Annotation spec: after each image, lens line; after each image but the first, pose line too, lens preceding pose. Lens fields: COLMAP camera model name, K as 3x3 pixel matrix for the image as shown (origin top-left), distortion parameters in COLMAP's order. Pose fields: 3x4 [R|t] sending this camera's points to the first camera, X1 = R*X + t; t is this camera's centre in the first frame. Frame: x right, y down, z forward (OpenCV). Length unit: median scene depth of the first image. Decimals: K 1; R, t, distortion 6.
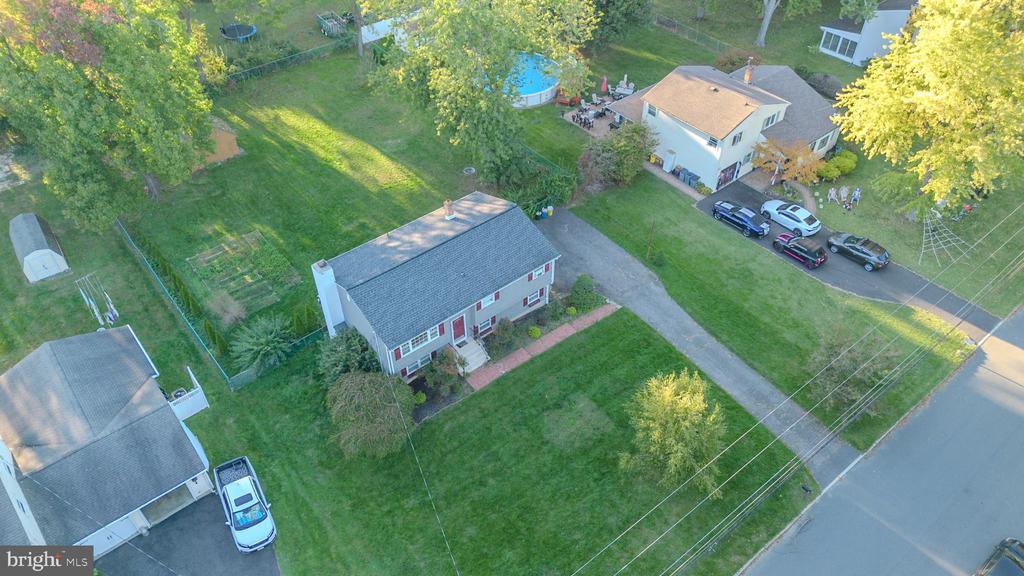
lens RADIAL K [[722.9, 0, 512.0], [0, 722.9, 288.0], [0, 0, 1]] dist [0.070407, -0.072779]
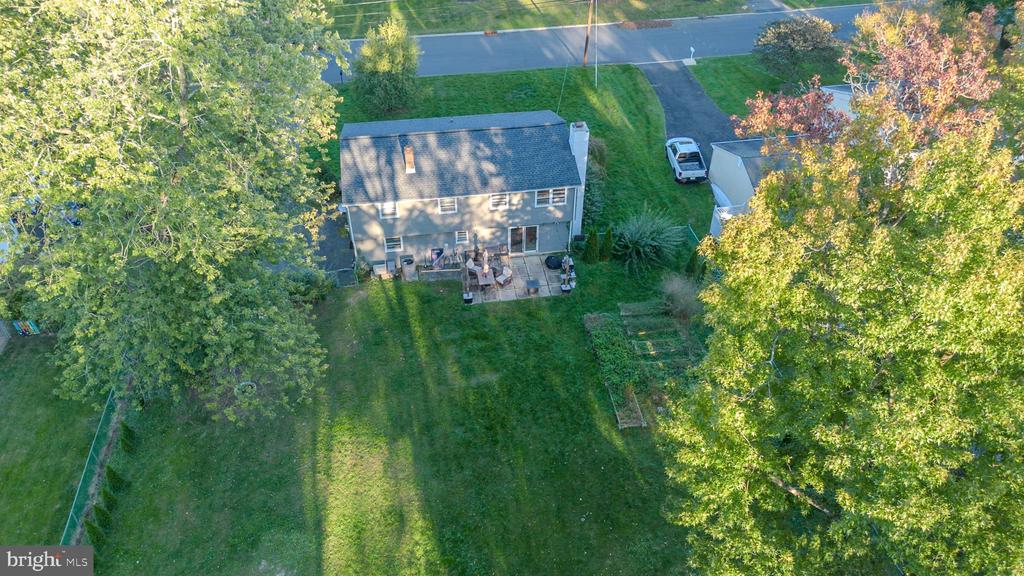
lens RADIAL K [[721.4, 0, 512.0], [0, 721.4, 288.0], [0, 0, 1]] dist [0.087380, -0.095899]
pose [[-0.865649, -0.318773, 0.386051, -0.481053], [0.348652, 0.169547, 0.921789, -0.697568], [-0.359295, 0.932544, -0.035627, 0.983255]]
